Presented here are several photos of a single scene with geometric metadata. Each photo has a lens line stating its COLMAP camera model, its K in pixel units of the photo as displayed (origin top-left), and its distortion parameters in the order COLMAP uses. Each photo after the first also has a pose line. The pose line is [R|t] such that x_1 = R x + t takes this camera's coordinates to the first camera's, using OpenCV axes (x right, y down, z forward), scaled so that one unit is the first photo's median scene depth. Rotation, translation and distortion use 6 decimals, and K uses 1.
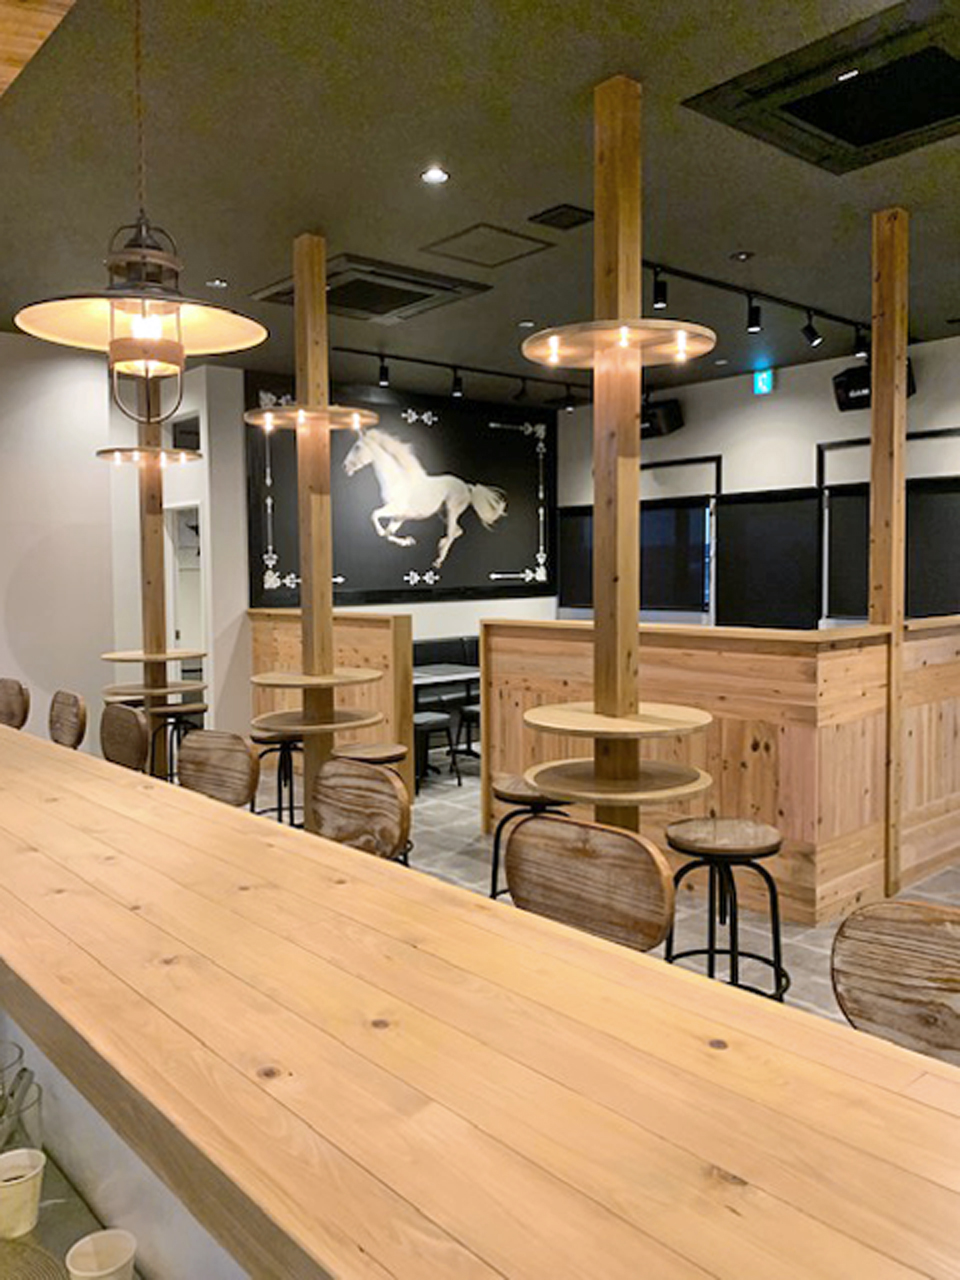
lens RADIAL K [[1043.7, 0, 480.0], [0, 1043.7, 640.0], [0, 0, 1]] dist [-0.002753, -0.001997]
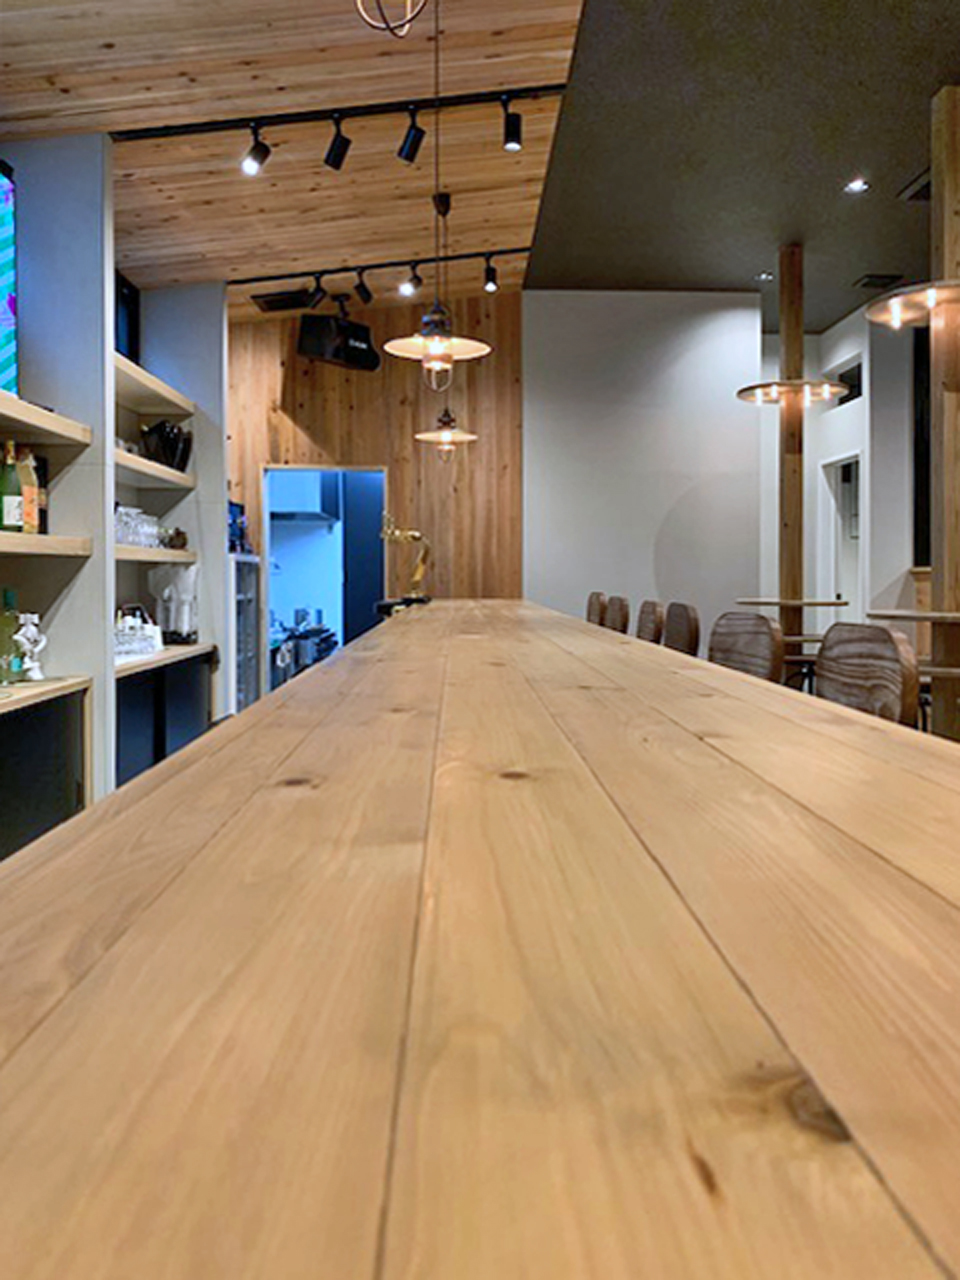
lens RADIAL K [[1024.9, 0, 480.0], [0, 1024.9, 640.0], [0, 0, 1]] dist [-0.005792, 0.008550]
pose [[0.794563, 0.047180, -0.605345, 0.080151], [-0.040146, 0.998877, 0.025157, 0.084110], [0.605852, 0.004313, 0.795565, 0.156658]]
